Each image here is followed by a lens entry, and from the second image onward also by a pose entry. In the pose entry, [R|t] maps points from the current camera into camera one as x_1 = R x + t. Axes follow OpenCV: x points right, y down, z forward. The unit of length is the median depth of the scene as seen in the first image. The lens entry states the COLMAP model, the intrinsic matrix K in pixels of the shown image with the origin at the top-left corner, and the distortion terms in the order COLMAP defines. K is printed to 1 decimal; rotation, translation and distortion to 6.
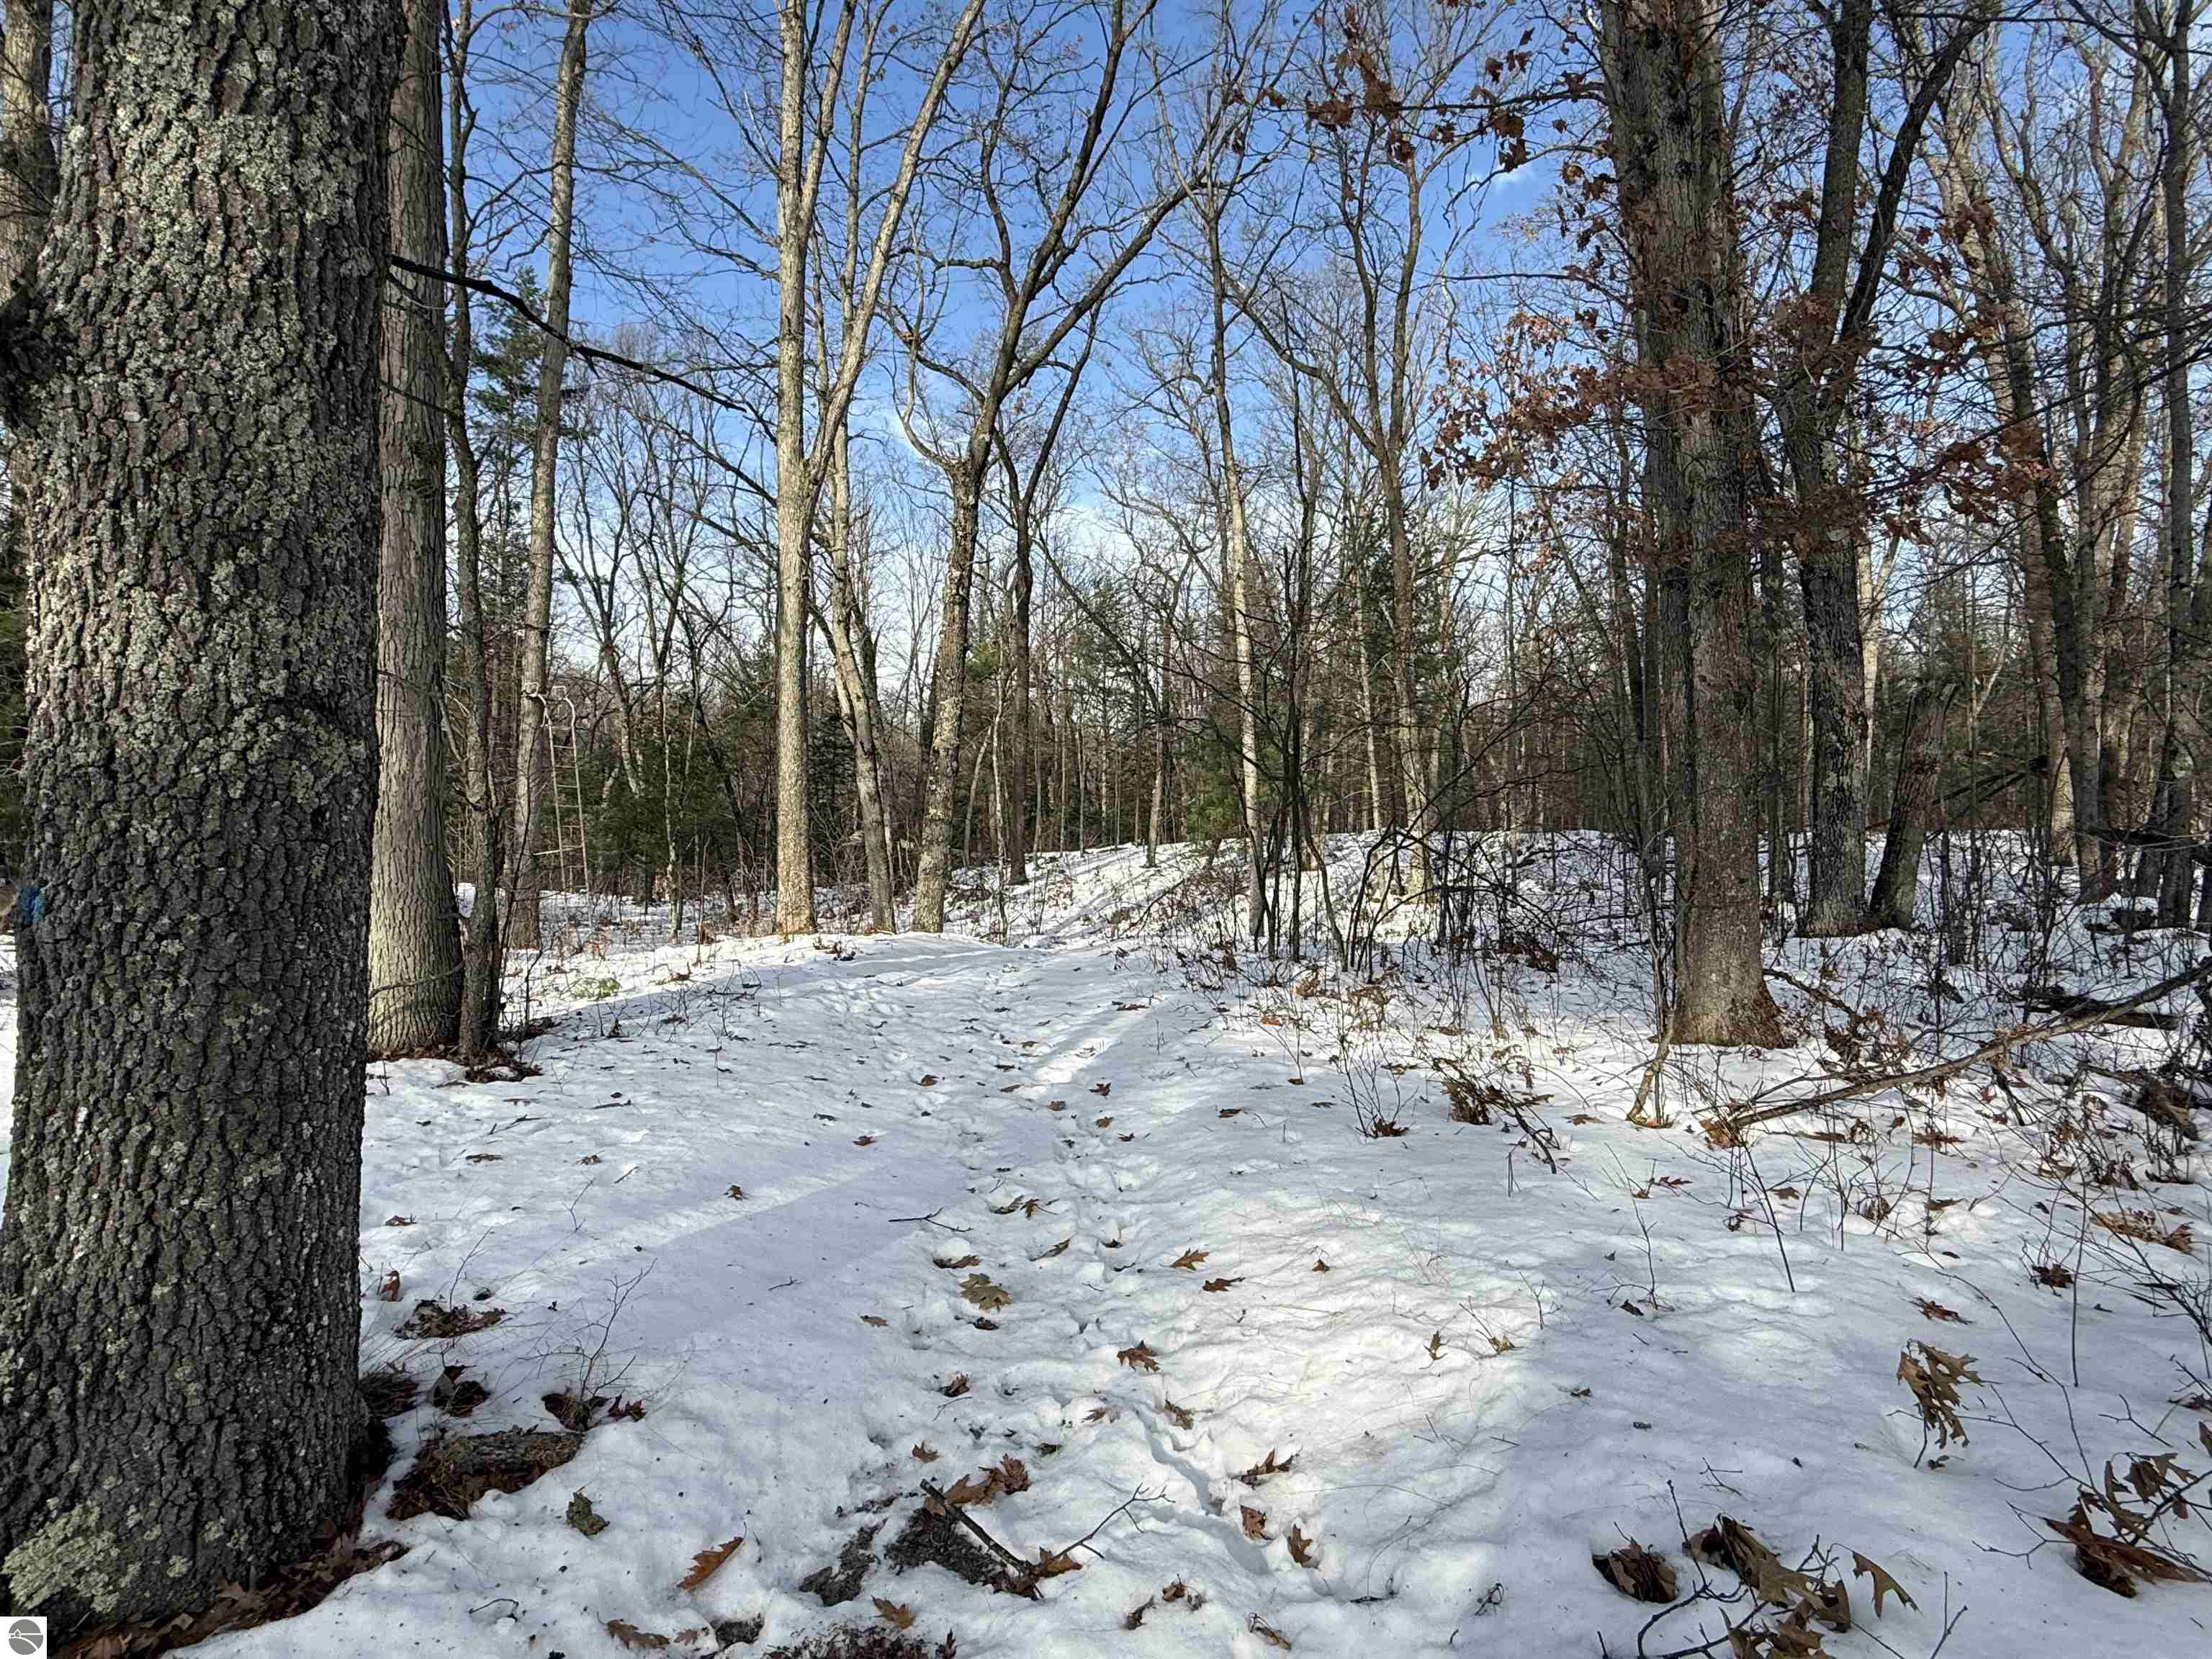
lens RADIAL K [[1121.8, 0, 1110.1], [0, 1121.8, 826.1], [0, 0, 1]] dist [-0.001692, 0.001235]
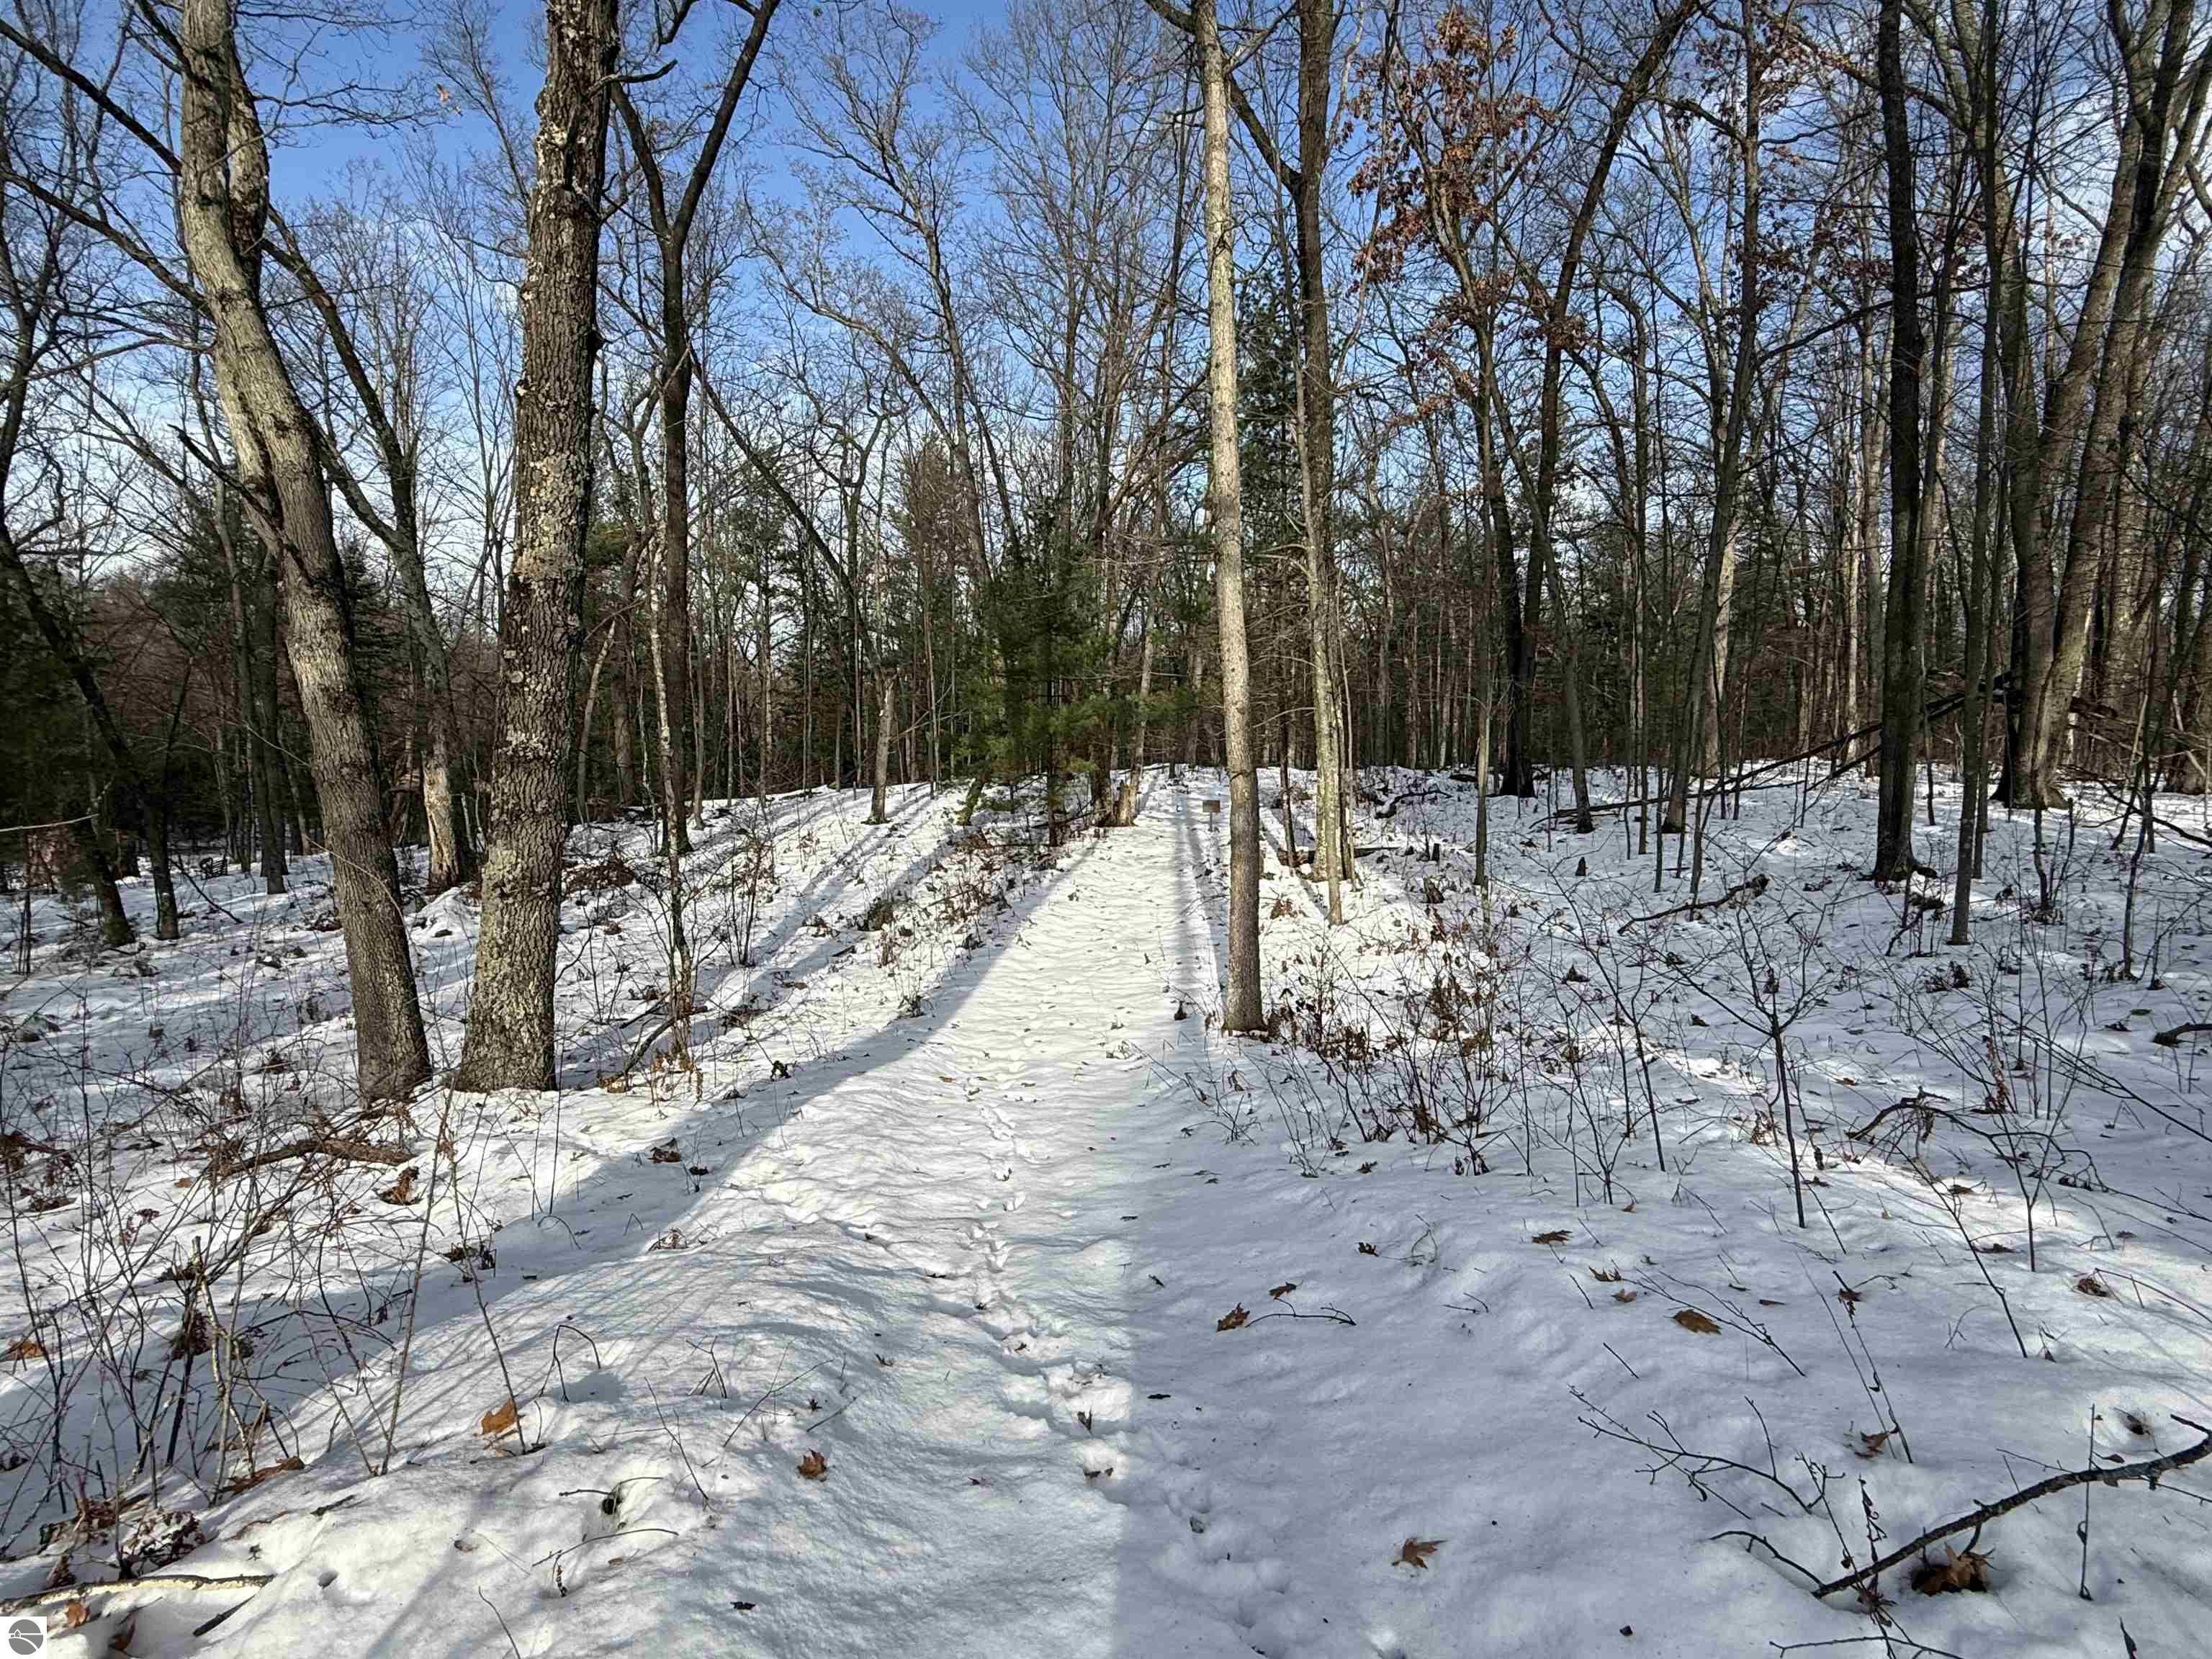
lens RADIAL K [[1121.8, 0, 1093.2], [0, 1121.8, 822.3], [0, 0, 1]] dist [-0.001692, 0.001235]
pose [[0.954050, -0.022294, 0.298819, -0.047471], [0.005079, 0.998288, 0.058265, -0.003249], [-0.299606, -0.054070, 0.952530, 0.320834]]
